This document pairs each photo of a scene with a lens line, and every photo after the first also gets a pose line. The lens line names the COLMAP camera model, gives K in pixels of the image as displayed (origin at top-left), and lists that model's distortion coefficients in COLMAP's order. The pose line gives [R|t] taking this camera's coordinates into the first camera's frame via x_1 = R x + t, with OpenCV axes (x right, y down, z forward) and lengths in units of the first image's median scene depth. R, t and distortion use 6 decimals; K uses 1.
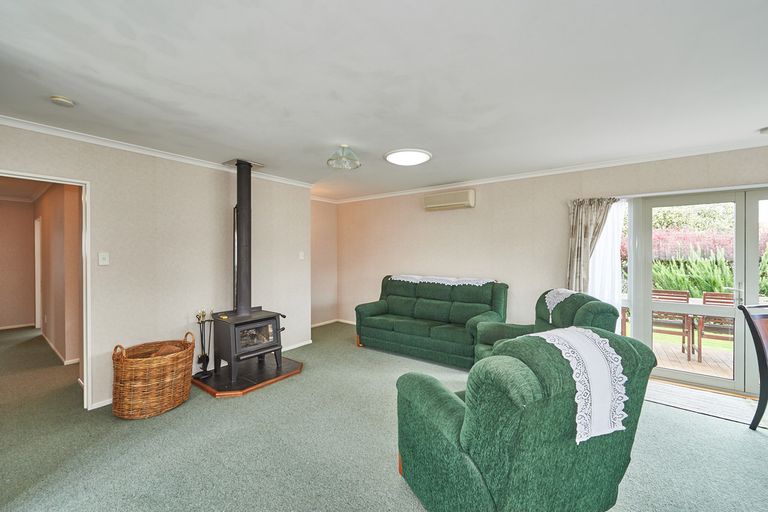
lens RADIAL K [[311.9, 0, 384.0], [0, 311.9, 256.0], [0, 0, 1]] dist [-0.000271, -0.000045]
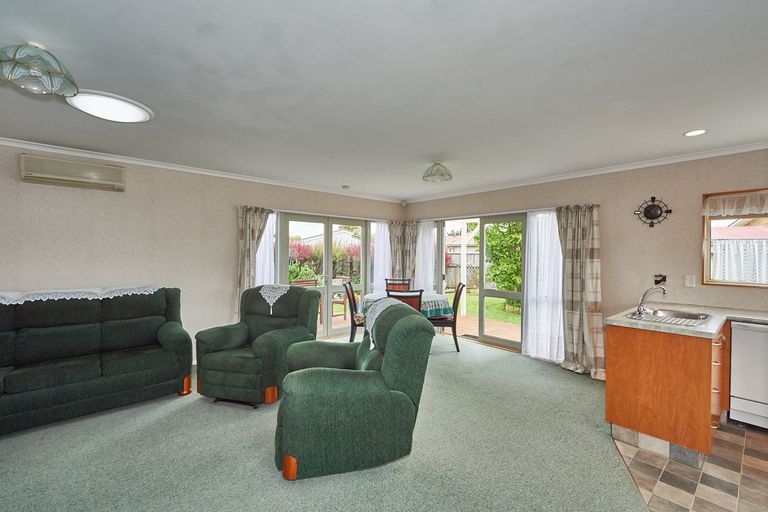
lens RADIAL K [[336.2, 0, 384.0], [0, 336.2, 256.0], [0, 0, 1]] dist [-0.001291, -0.000169]
pose [[0.203189, -0.001895, 0.979138, -0.468222], [0.003166, 0.999994, 0.001279, -0.000831], [-0.979134, 0.002840, 0.203194, 0.270736]]
